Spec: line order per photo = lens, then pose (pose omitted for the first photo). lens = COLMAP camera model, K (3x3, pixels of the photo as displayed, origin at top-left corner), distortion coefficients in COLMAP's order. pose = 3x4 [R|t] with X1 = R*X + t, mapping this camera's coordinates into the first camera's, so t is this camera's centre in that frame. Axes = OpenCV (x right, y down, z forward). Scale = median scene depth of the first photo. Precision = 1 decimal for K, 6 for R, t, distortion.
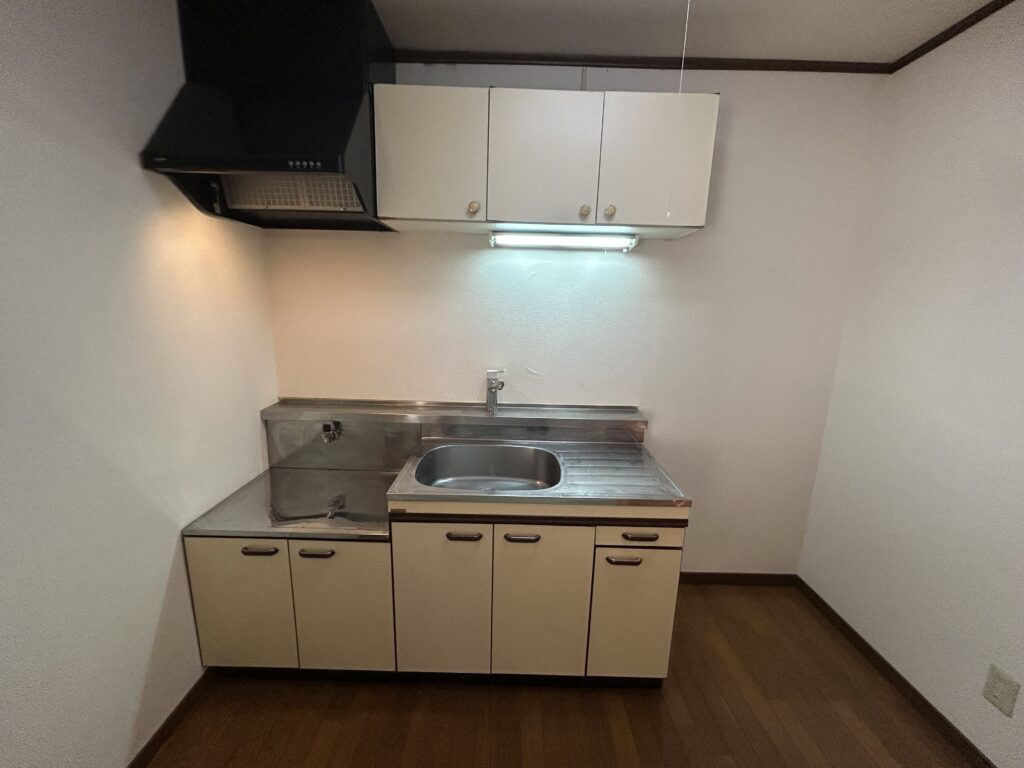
lens RADIAL K [[410.8, 0, 509.7], [0, 410.8, 384.8], [0, 0, 1]] dist [0.000392, 0.000065]
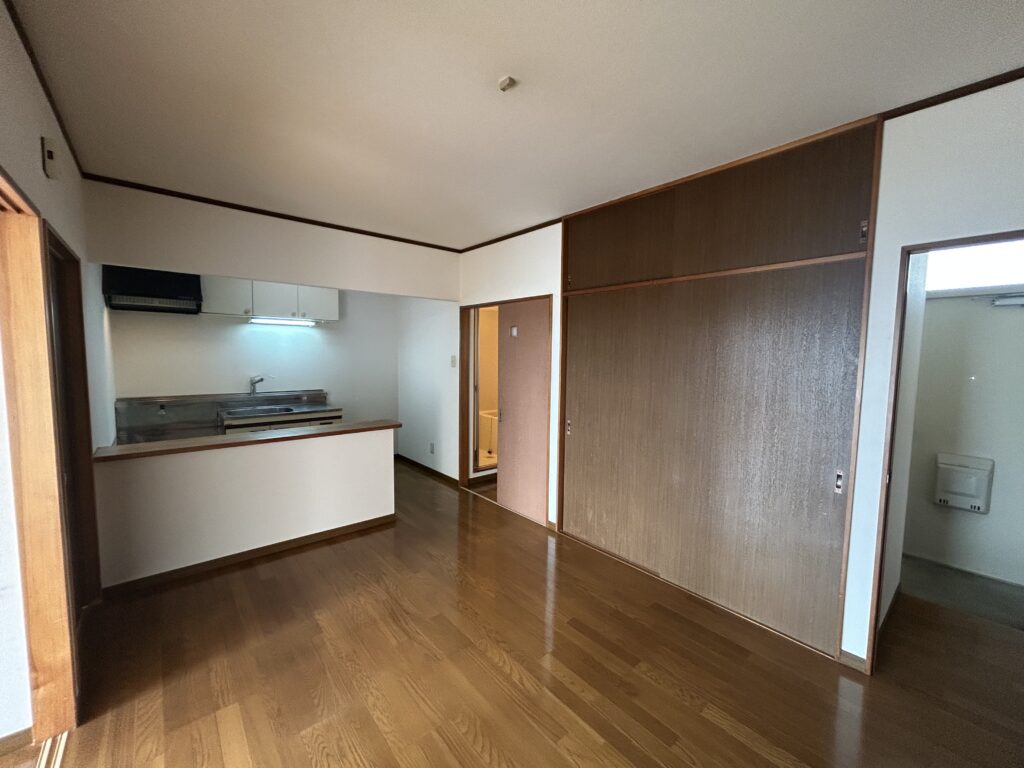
lens RADIAL K [[410.8, 0, 509.7], [0, 410.8, 384.8], [0, 0, 1]] dist [0.000392, 0.000065]
pose [[0.763800, -0.063821, 0.642290, -0.452953], [0.133658, 0.989170, -0.060656, 0.365048], [-0.631462, 0.132176, 0.764058, -1.734645]]
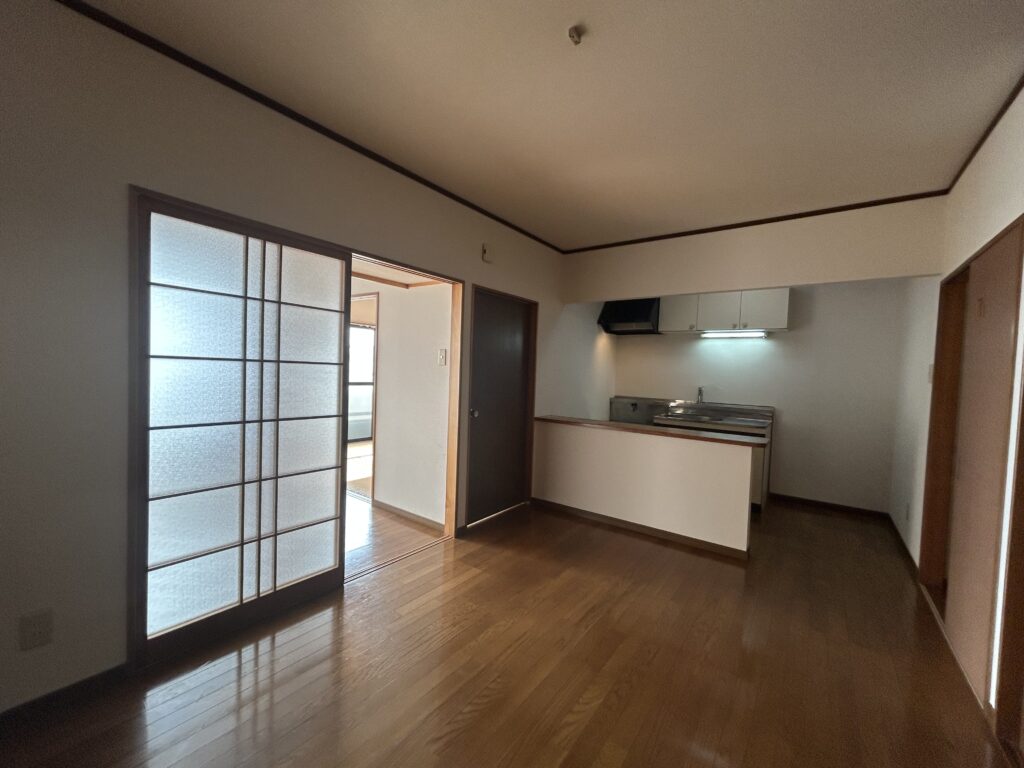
lens RADIAL K [[410.8, 0, 509.7], [0, 410.8, 384.8], [0, 0, 1]] dist [0.000392, 0.000065]
pose [[0.801102, 0.026757, -0.597930, 0.551969], [-0.136706, 0.980773, -0.139269, 0.490327], [0.582707, 0.193309, 0.789357, -1.733284]]
